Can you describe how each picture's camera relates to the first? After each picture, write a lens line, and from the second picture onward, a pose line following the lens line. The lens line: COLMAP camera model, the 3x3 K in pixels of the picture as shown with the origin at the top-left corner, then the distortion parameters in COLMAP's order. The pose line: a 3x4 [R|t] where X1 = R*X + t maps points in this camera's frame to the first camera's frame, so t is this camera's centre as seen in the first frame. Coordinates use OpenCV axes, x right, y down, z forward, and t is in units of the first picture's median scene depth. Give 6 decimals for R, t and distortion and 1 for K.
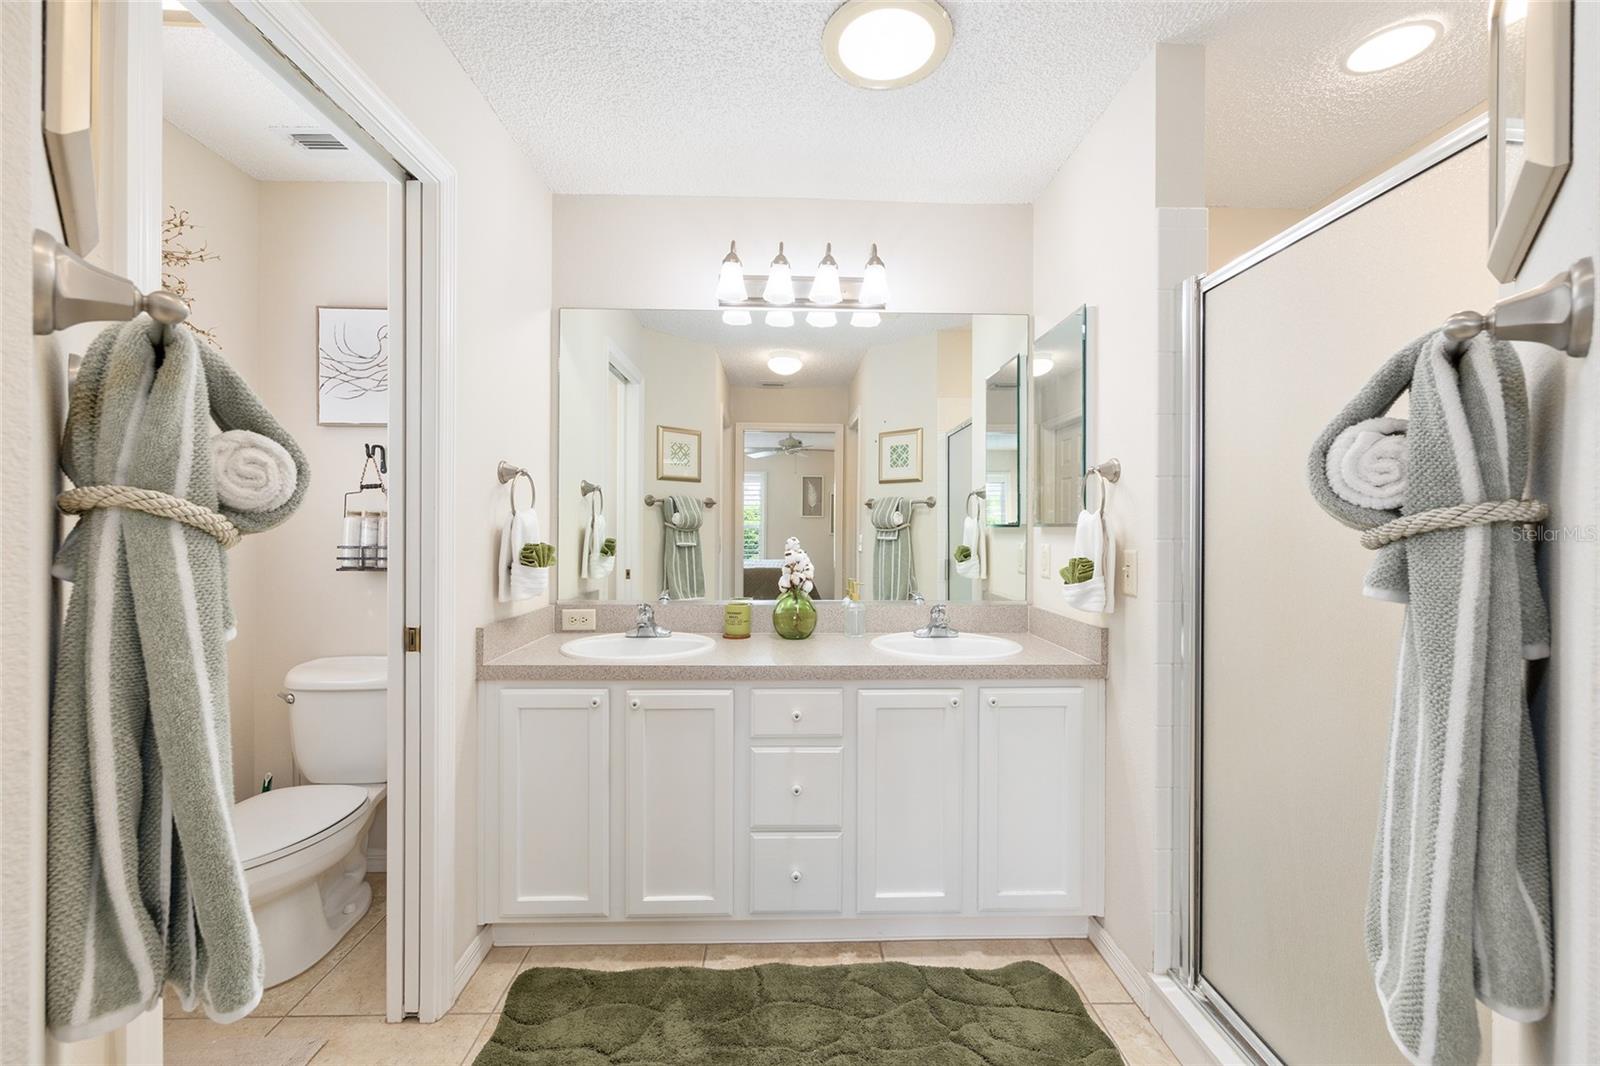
lens RADIAL K [[641.1, 0, 800.4], [0, 641.1, 528.0], [0, 0, 1]] dist [-0.005991, 0.002353]
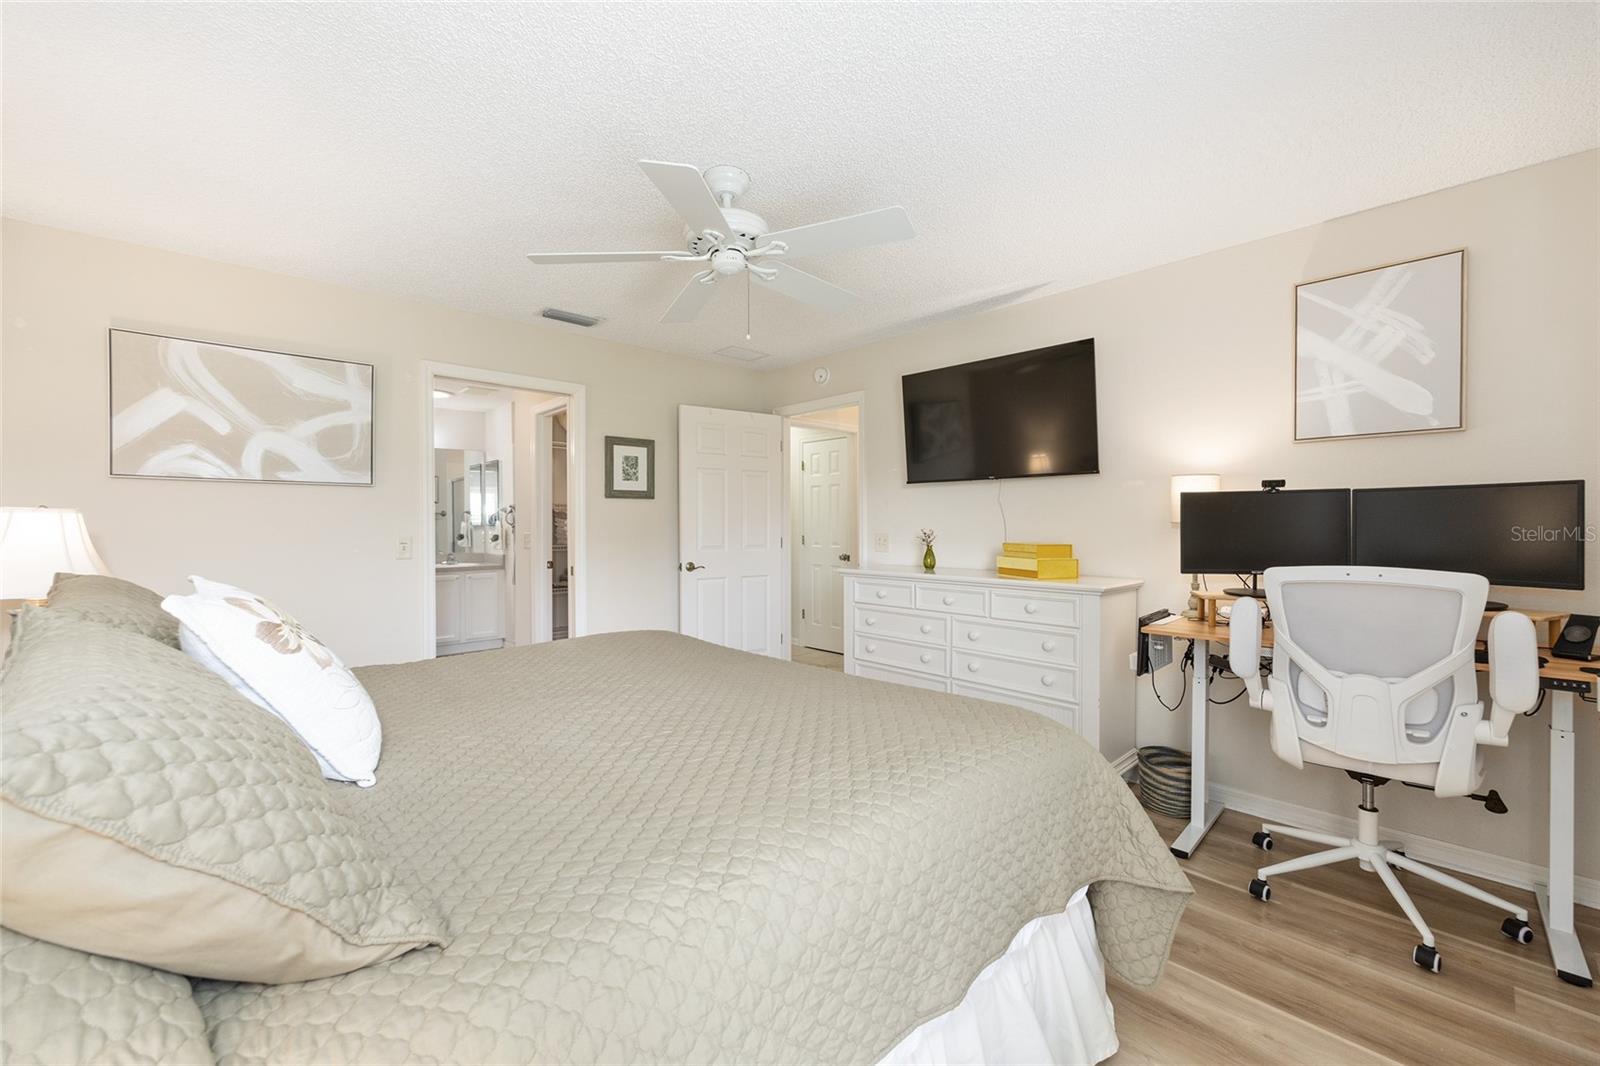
lens RADIAL K [[641.1, 0, 797.3], [0, 641.1, 531.5], [0, 0, 1]] dist [-0.005991, 0.002353]
pose [[0.744351, -0.009216, 0.667725, -0.446326], [0.006258, 0.999957, 0.006826, 0.010580], [-0.667759, -0.000902, 0.744377, -1.779907]]
